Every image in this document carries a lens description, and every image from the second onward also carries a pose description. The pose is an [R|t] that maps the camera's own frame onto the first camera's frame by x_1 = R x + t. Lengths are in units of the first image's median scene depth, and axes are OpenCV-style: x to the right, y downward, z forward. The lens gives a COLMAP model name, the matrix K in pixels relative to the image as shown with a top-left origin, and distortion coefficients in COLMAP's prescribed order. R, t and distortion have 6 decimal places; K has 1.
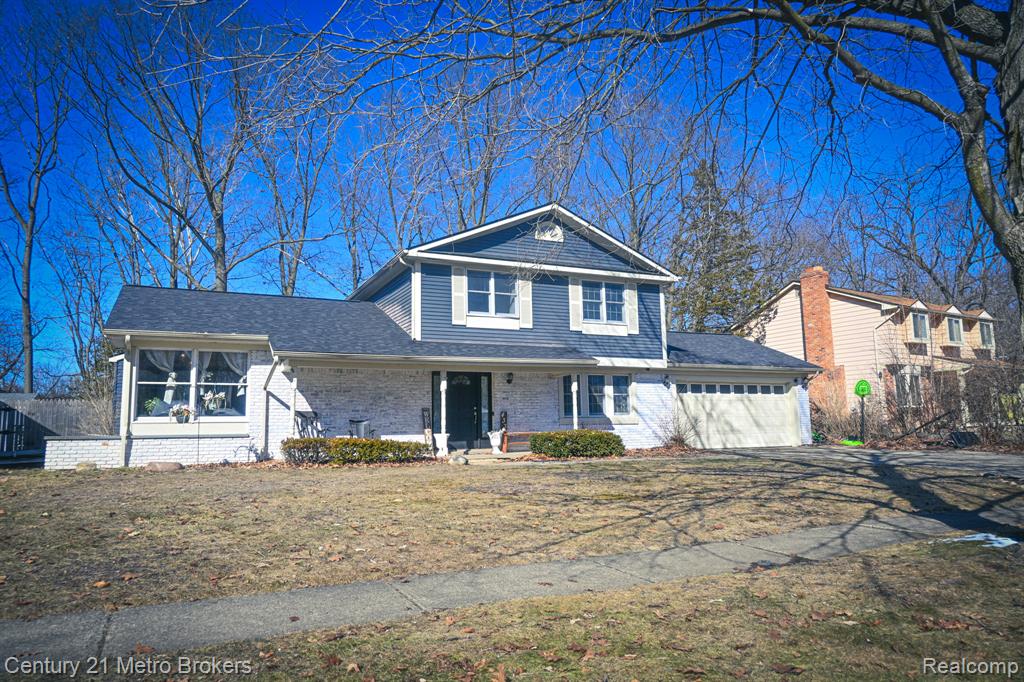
lens RADIAL K [[693.2, 0, 511.8], [0, 693.2, 341.1], [0, 0, 1]] dist [0.029879, 0.001524]
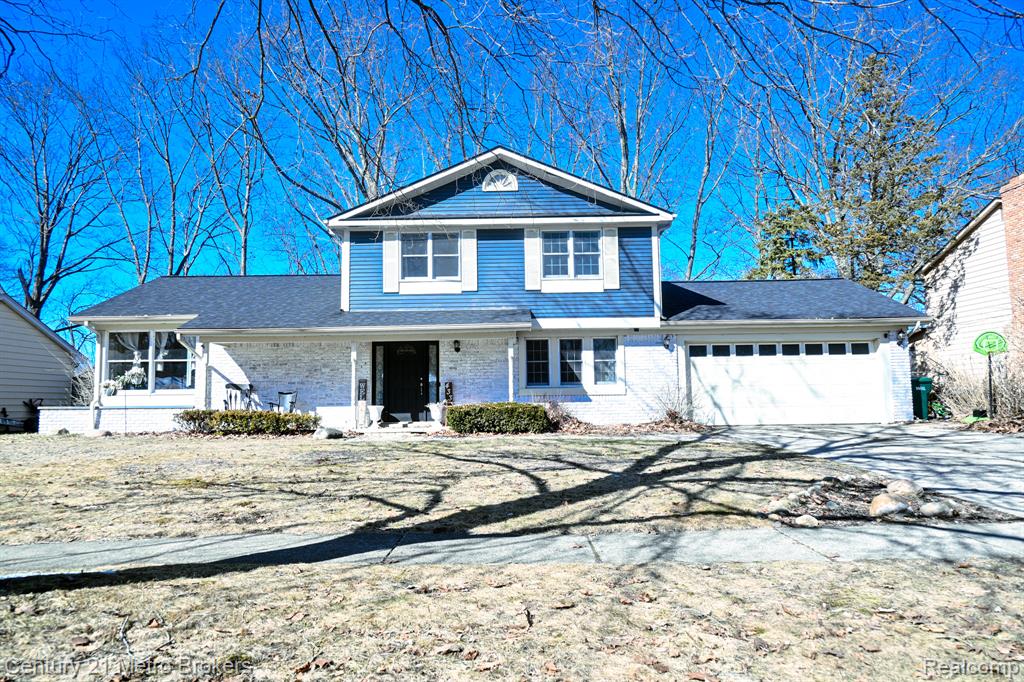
lens RADIAL K [[693.2, 0, 511.7], [0, 693.2, 341.0], [0, 0, 1]] dist [0.029879, 0.001524]
pose [[0.898586, -0.035793, -0.437335, 0.449437], [0.055054, 0.997988, 0.031441, 0.020705], [0.435329, -0.052329, 0.898749, 0.191637]]
